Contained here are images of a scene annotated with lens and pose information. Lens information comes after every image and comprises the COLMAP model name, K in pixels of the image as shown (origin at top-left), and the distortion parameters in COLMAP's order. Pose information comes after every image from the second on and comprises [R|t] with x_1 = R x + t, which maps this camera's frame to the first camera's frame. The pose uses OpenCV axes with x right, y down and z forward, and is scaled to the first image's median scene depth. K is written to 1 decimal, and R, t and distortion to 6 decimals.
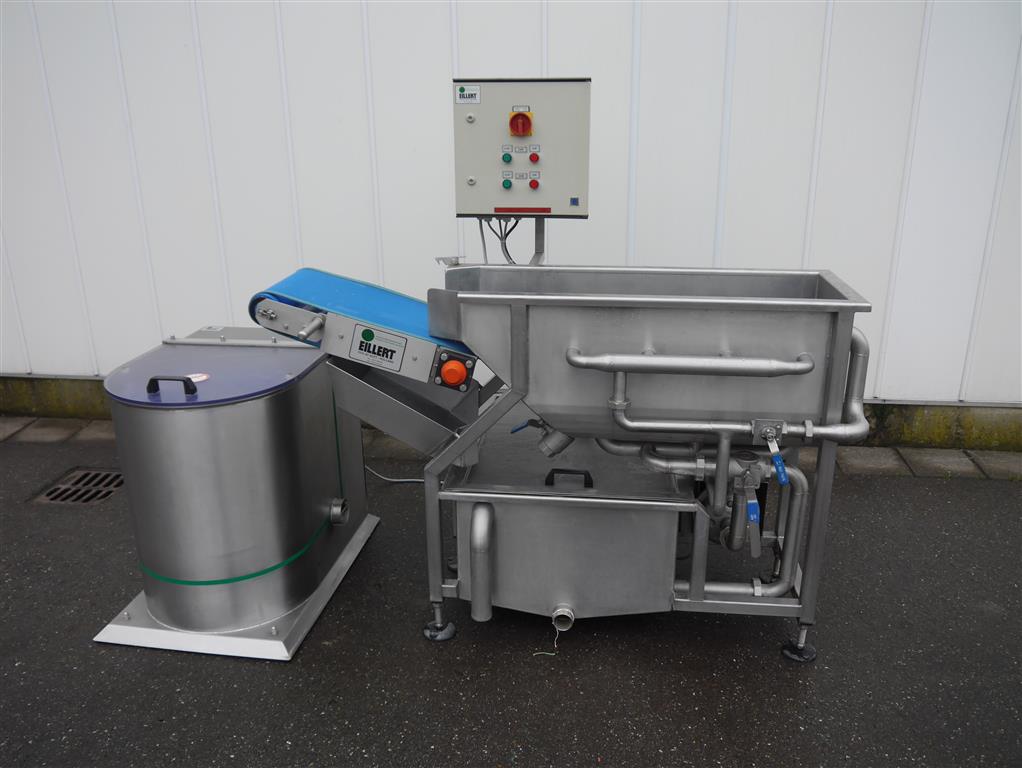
lens RADIAL K [[840.3, 0, 514.3], [0, 840.3, 384.6], [0, 0, 1]] dist [-0.048096, 0.030032]
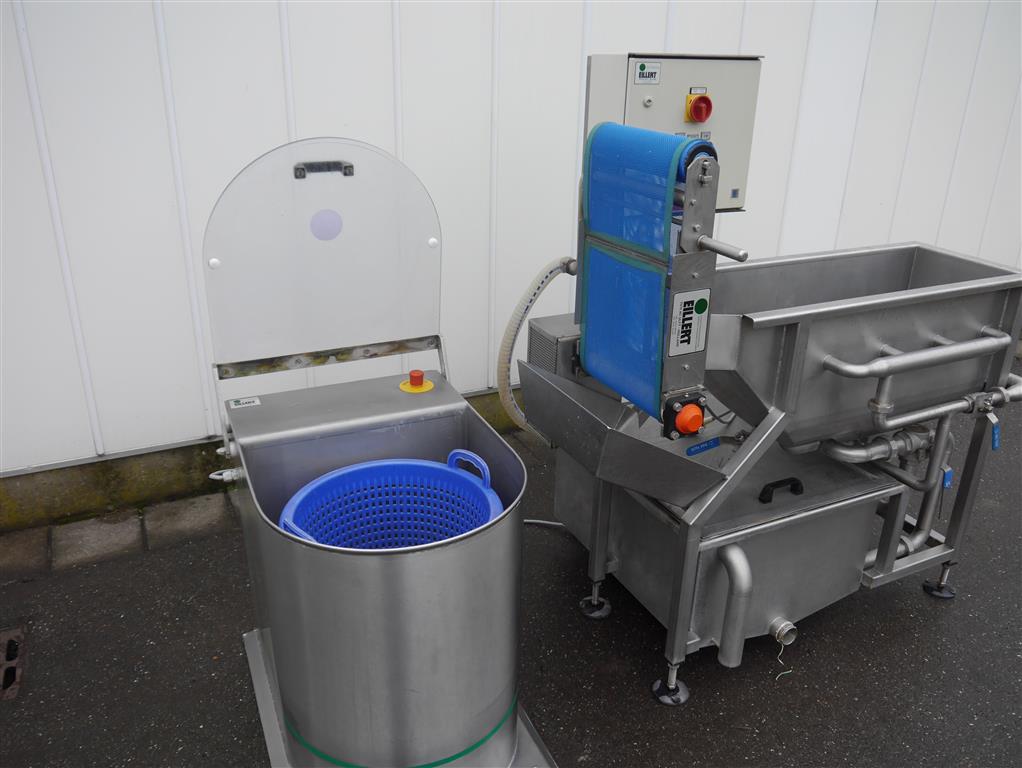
lens RADIAL K [[840.3, 0, 516.1], [0, 840.3, 385.0], [0, 0, 1]] dist [-0.048096, 0.030032]
pose [[0.840674, -0.187011, 0.508227, -0.641108], [0.149311, 0.982148, 0.114420, -0.156632], [-0.520552, -0.020306, 0.853589, 0.353274]]
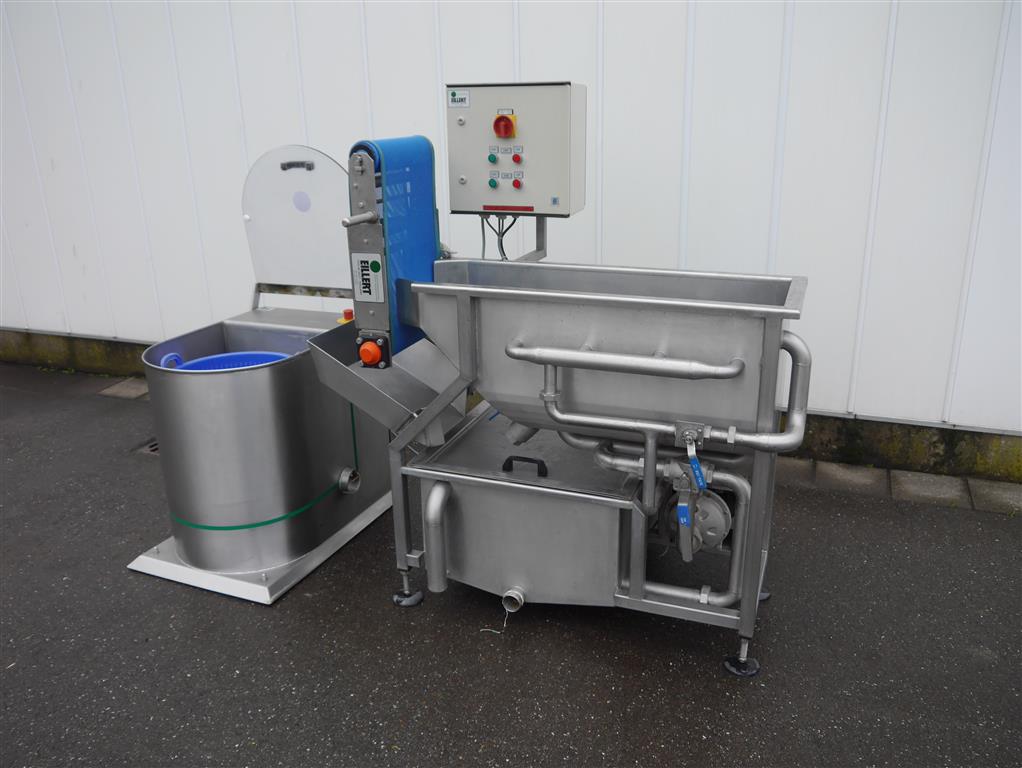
lens RADIAL K [[840.3, 0, 515.3], [0, 840.3, 385.6], [0, 0, 1]] dist [-0.048096, 0.030032]
pose [[0.969360, 0.071069, -0.235139, 0.290088], [-0.071783, 0.997405, 0.005532, 0.006897], [0.234922, 0.011516, 0.971946, -0.016018]]
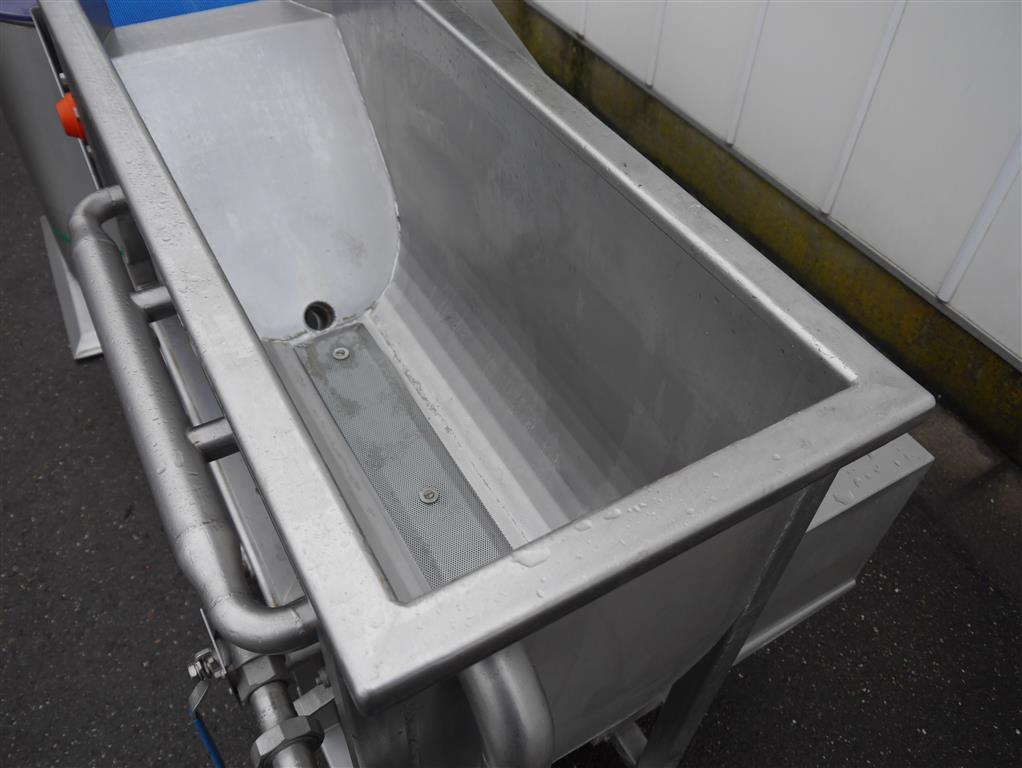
lens RADIAL K [[840.3, 0, 509.0], [0, 840.3, 386.2], [0, 0, 1]] dist [-0.048096, 0.030032]
pose [[0.597097, 0.609252, -0.521811, 0.432166], [-0.308823, 0.774952, 0.551433, -0.233276], [0.740340, -0.168111, 0.650873, 0.768090]]
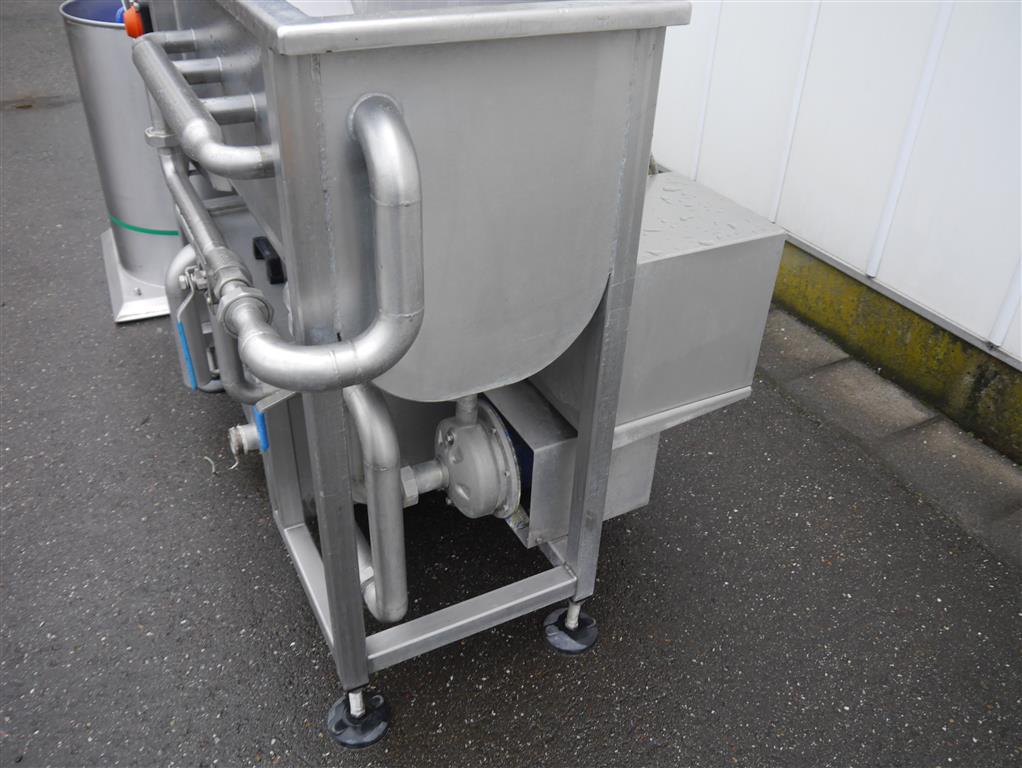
lens RADIAL K [[840.3, 0, 510.7], [0, 840.3, 388.3], [0, 0, 1]] dist [-0.048096, 0.030032]
pose [[0.561921, 0.490012, -0.666433, 0.656369], [-0.308865, 0.871679, 0.380496, -0.105118], [0.767364, -0.007971, 0.641162, 0.725288]]
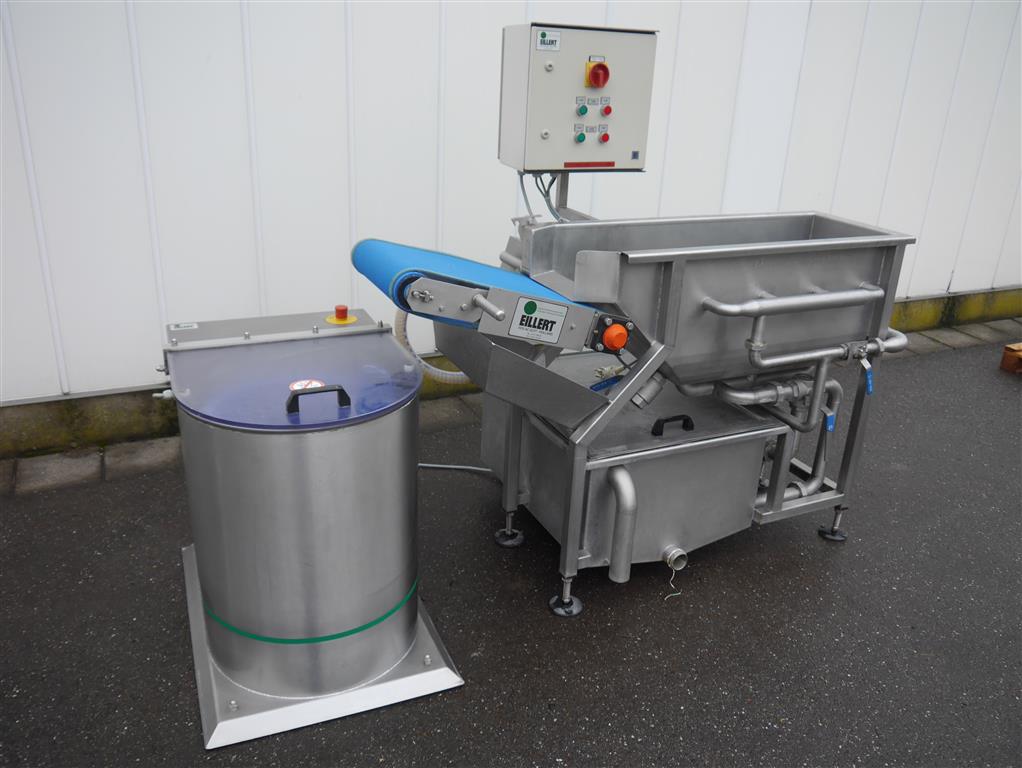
lens RADIAL K [[840.3, 0, 513.8], [0, 840.3, 383.2], [0, 0, 1]] dist [-0.048096, 0.030032]
pose [[0.847199, -0.154820, 0.508217, -0.618247], [0.123817, 0.987794, 0.094511, -0.061979], [-0.516646, -0.017144, 0.856027, 0.215090]]
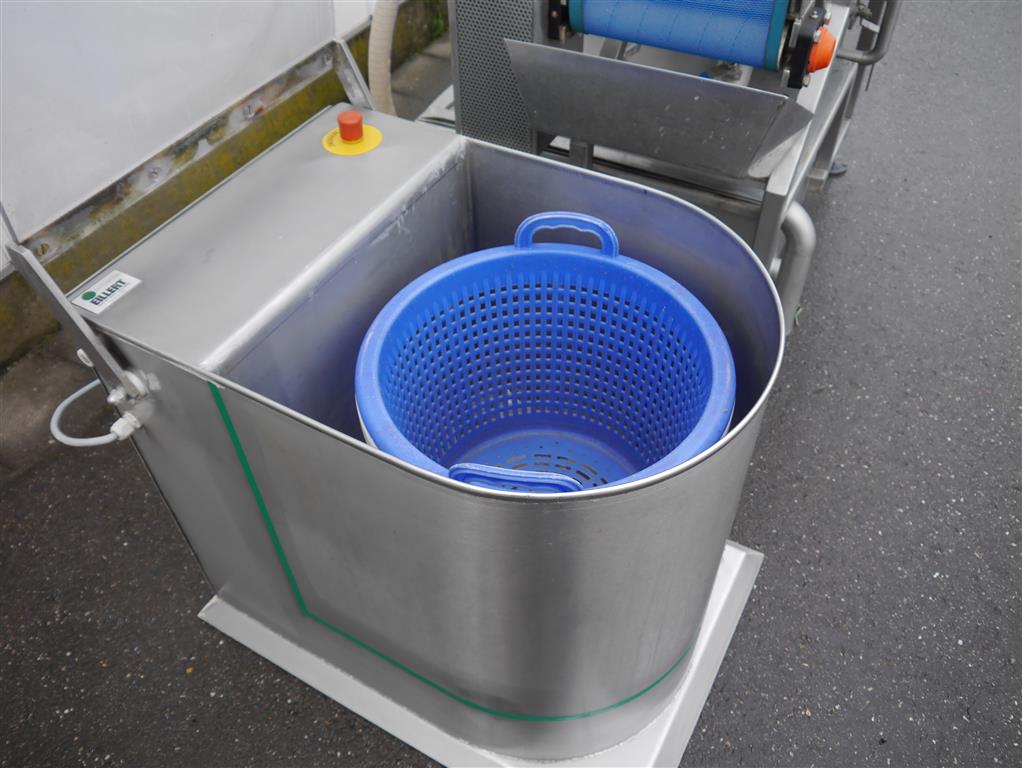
lens RADIAL K [[840.3, 0, 513.3], [0, 840.3, 378.1], [0, 0, 1]] dist [-0.048096, 0.030032]
pose [[0.353324, -0.670094, 0.652791, -0.675331], [0.320085, 0.742276, 0.588704, -0.232686], [-0.879038, 0.000946, 0.476751, 0.846412]]
